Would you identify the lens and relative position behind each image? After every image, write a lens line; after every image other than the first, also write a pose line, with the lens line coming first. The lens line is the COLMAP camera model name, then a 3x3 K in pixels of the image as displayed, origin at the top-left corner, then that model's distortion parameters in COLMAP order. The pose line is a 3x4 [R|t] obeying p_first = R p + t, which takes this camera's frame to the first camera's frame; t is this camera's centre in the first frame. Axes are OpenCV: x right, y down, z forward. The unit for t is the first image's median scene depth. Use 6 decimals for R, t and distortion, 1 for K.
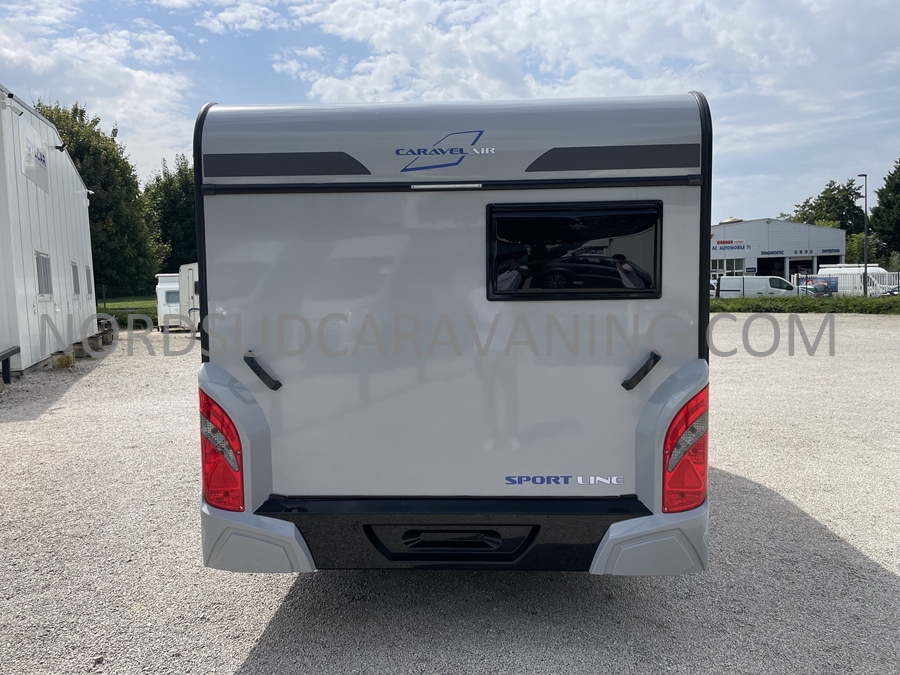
lens RADIAL K [[682.5, 0, 450.0], [0, 682.5, 337.5], [0, 0, 1]] dist [0.092694, -0.122583]
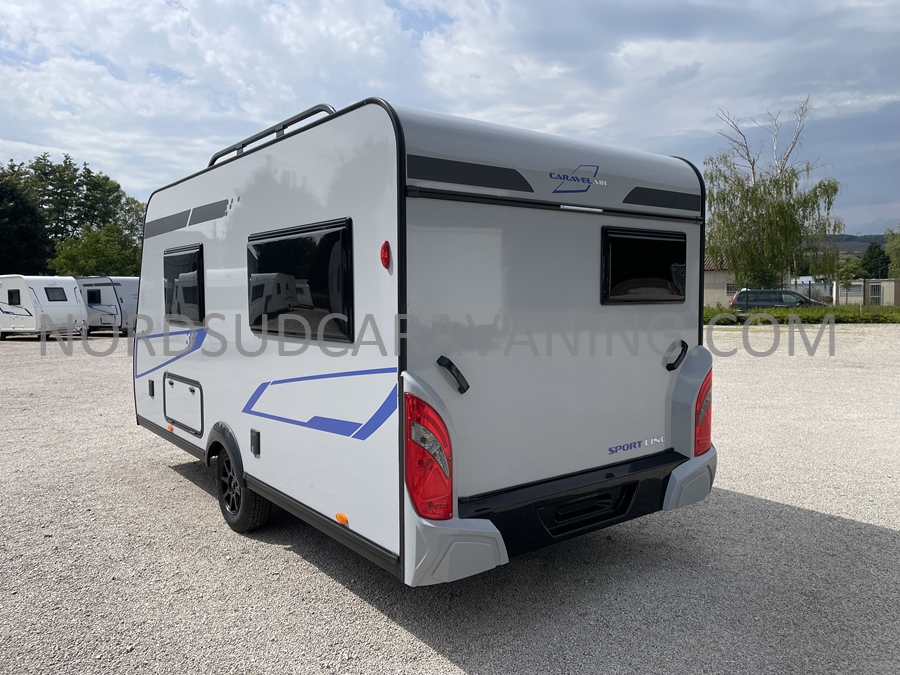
lens RADIAL K [[687.1, 0, 462.2], [0, 687.1, 338.4], [0, 0, 1]] dist [0.089705, -0.118735]
pose [[0.758991, -0.033723, 0.650228, -0.932895], [0.048392, 0.998817, -0.004684, -0.000456], [-0.649301, 0.035021, 0.759725, 0.227648]]
